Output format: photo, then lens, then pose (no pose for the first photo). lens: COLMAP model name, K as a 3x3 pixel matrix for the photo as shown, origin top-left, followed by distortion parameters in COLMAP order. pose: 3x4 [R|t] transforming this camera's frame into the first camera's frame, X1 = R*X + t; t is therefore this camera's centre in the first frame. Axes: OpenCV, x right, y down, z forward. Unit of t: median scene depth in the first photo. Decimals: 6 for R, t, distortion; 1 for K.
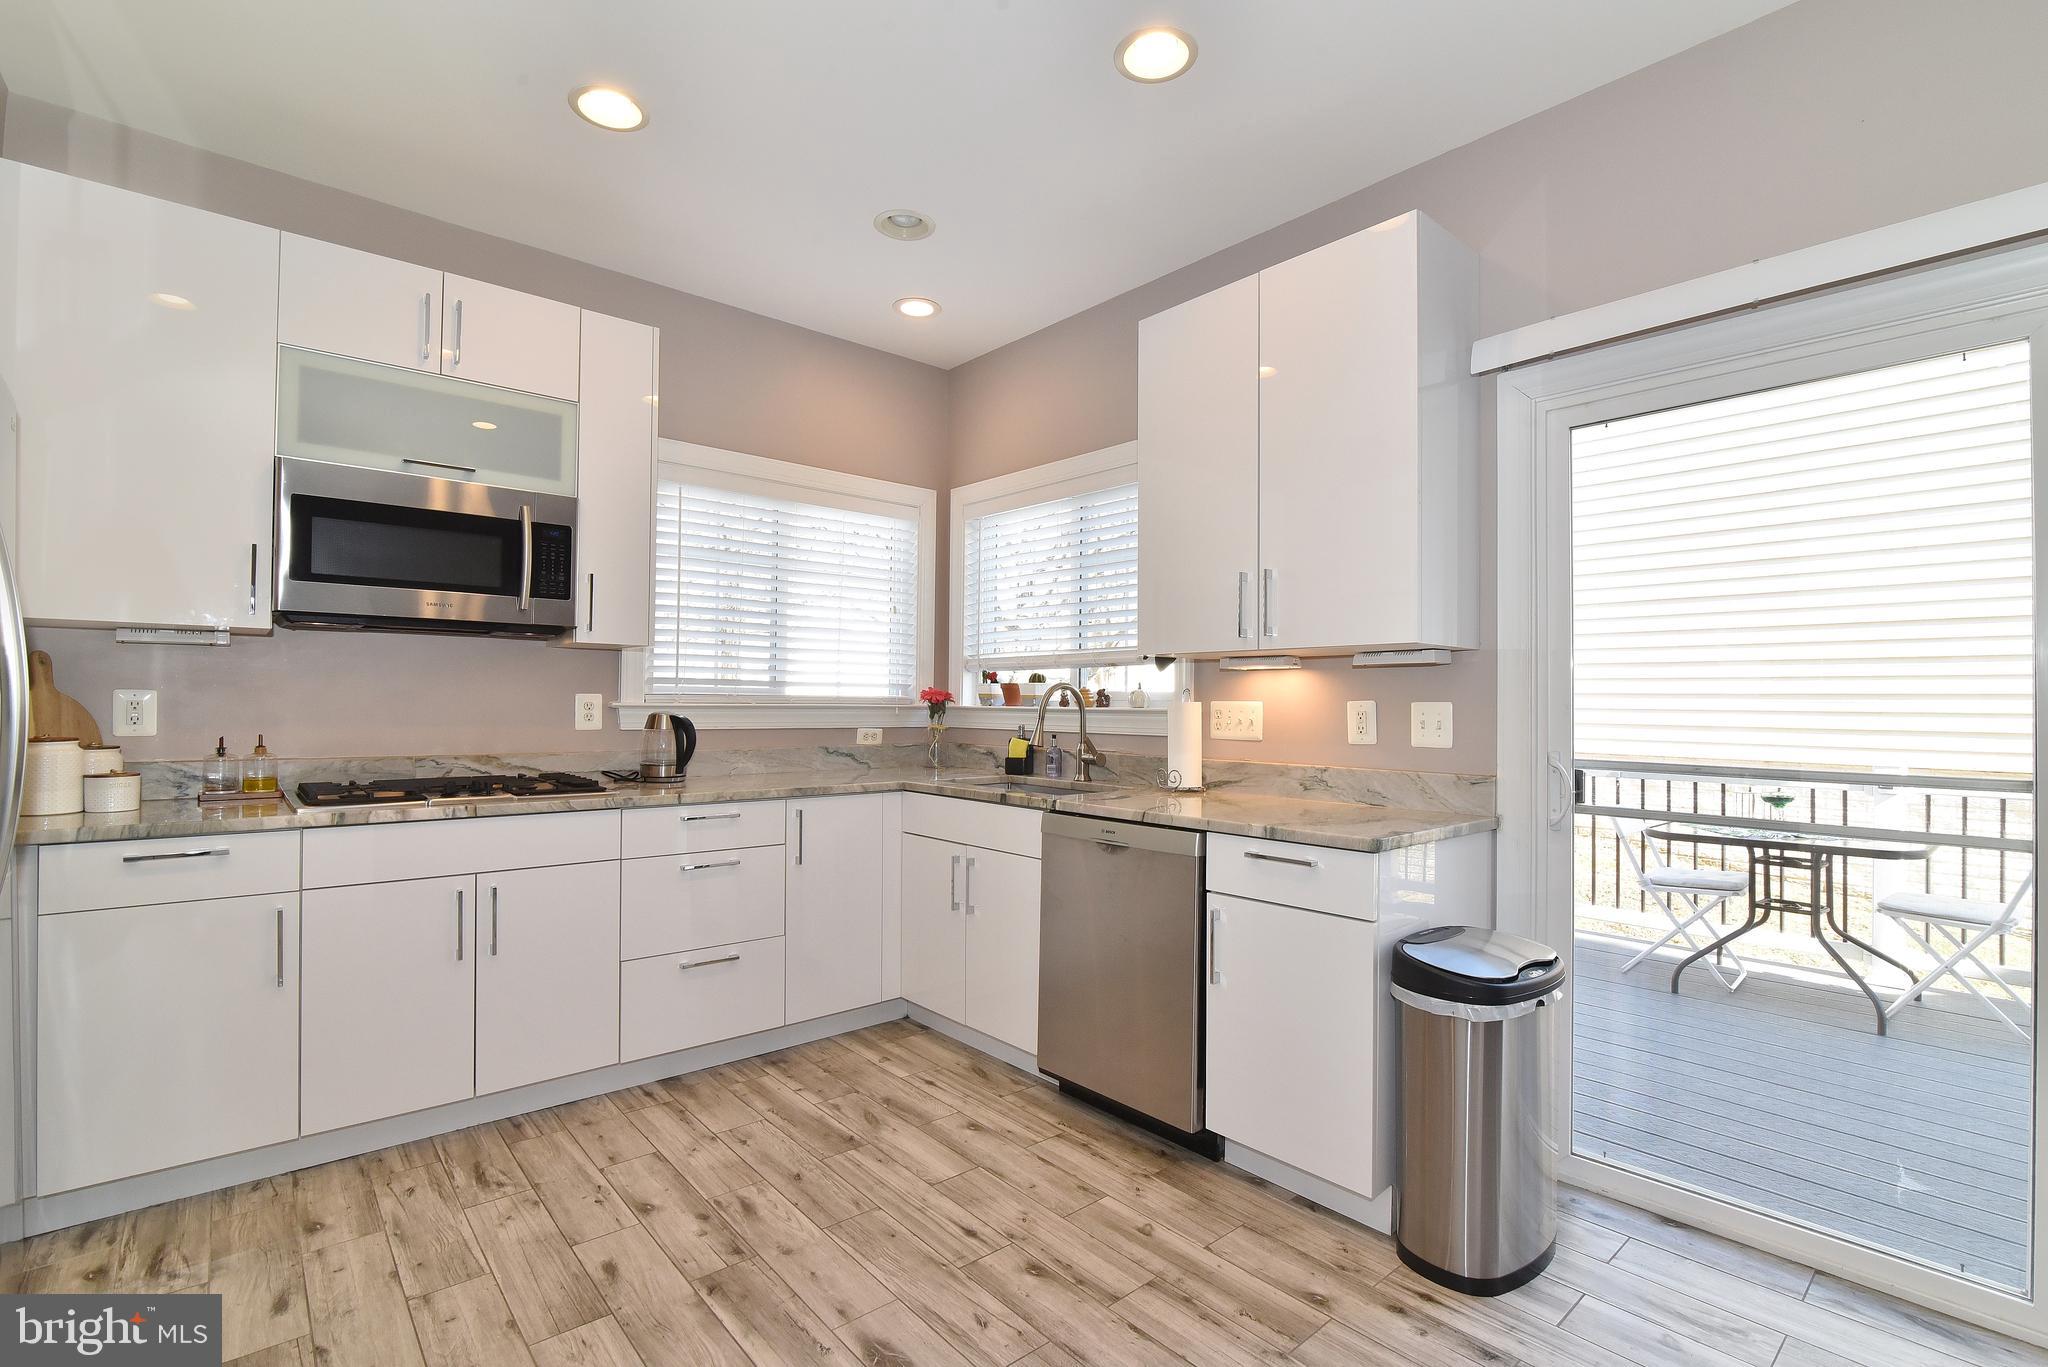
lens RADIAL K [[930.7, 0, 1023.1], [0, 930.7, 701.8], [0, 0, 1]] dist [-0.018954, 0.000296]
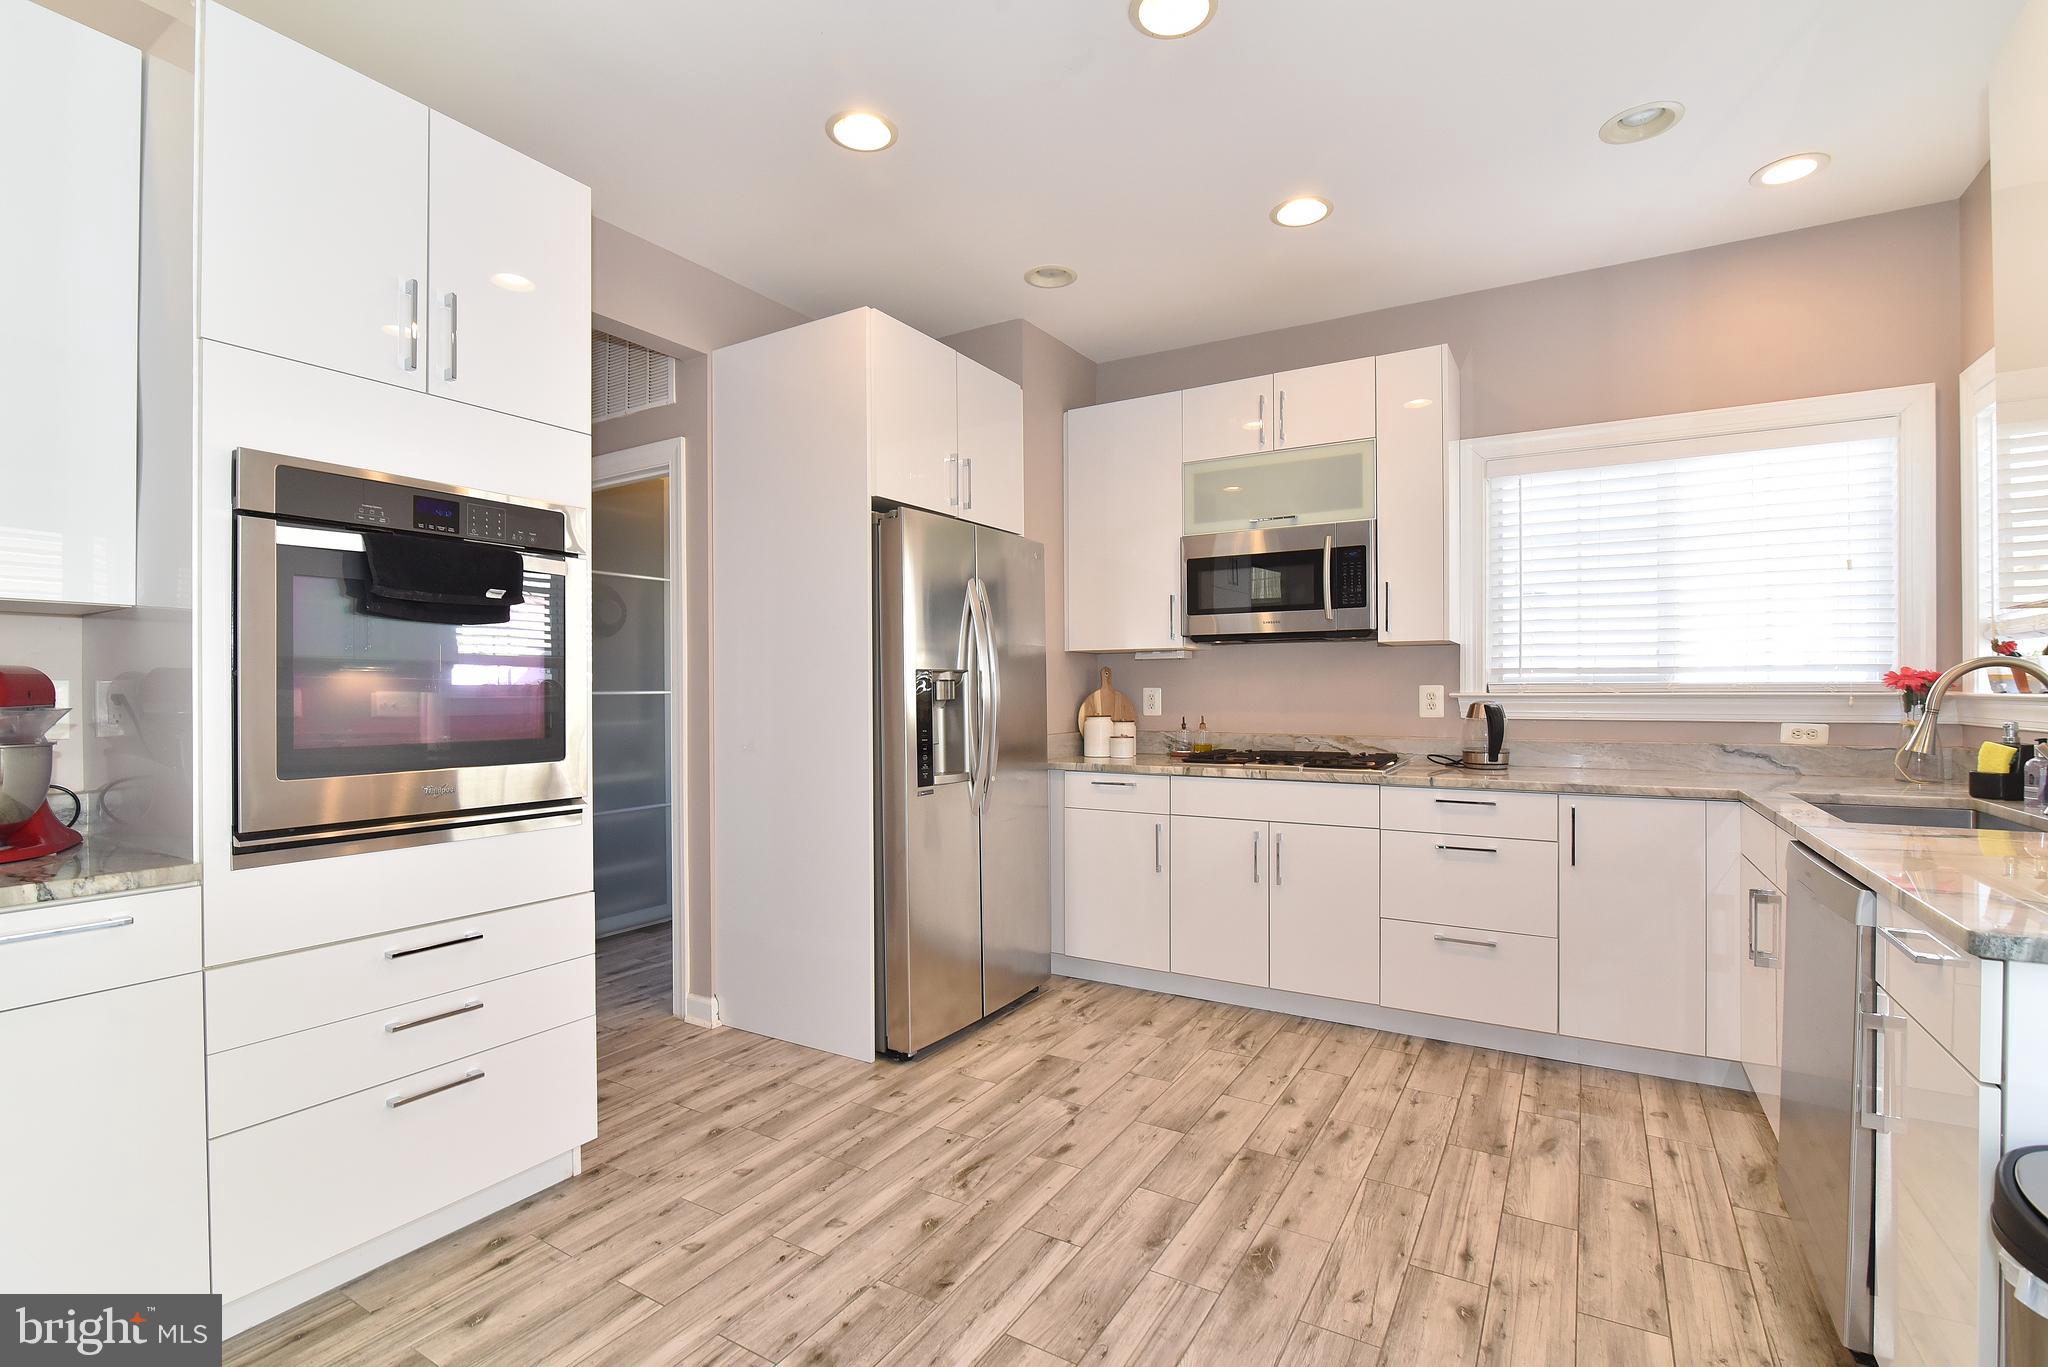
lens RADIAL K [[928.4, 0, 1017.7], [0, 928.4, 698.5], [0, 0, 1]] dist [-0.018106, 0.000277]
pose [[0.310325, -0.002078, -0.950628, 0.521285], [0.008208, 0.999966, 0.000493, 0.002977], [0.950595, -0.007956, 0.310332, 0.214107]]
